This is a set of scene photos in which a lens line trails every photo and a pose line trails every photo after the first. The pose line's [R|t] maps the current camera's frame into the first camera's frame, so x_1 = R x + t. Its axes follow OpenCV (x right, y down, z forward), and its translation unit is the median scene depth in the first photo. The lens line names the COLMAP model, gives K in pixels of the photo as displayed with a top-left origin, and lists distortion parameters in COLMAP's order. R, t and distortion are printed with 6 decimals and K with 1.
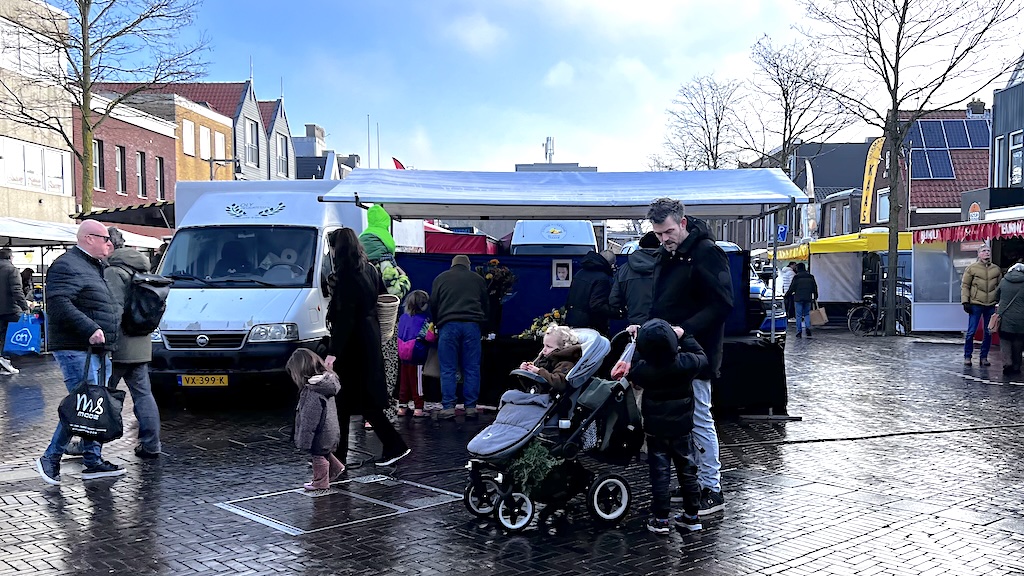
lens RADIAL K [[779.6, 0, 512.0], [0, 779.6, 288.0], [0, 0, 1]] dist [0.031523, 0.000152]
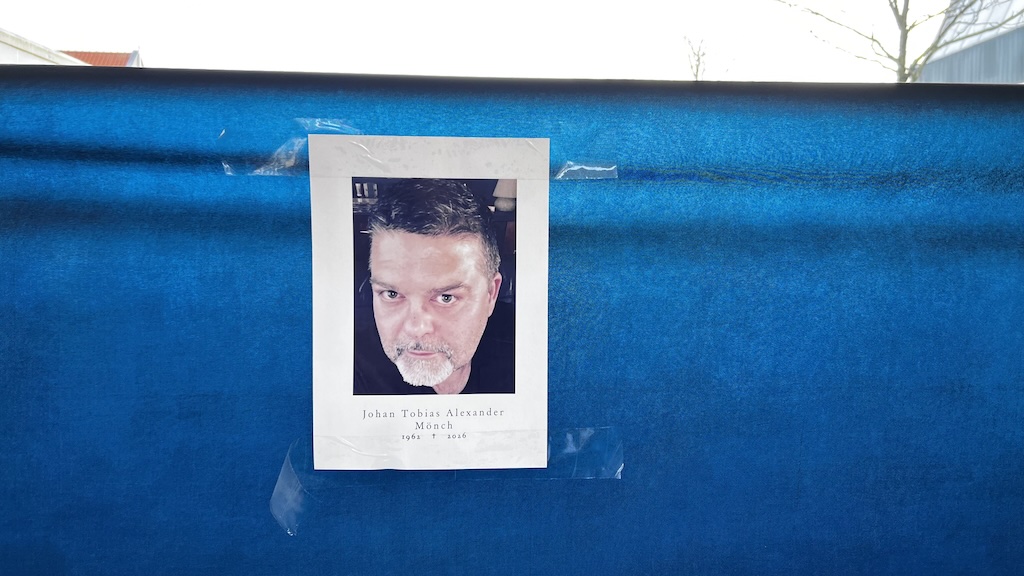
lens RADIAL K [[779.6, 0, 512.0], [0, 779.6, 288.0], [0, 0, 1]] dist [0.031523, 0.000152]
pose [[0.993702, 0.007019, 0.111839, 0.029335], [-0.010949, 0.999342, 0.034567, -0.010930], [-0.111523, -0.035574, 0.993125, 0.423485]]
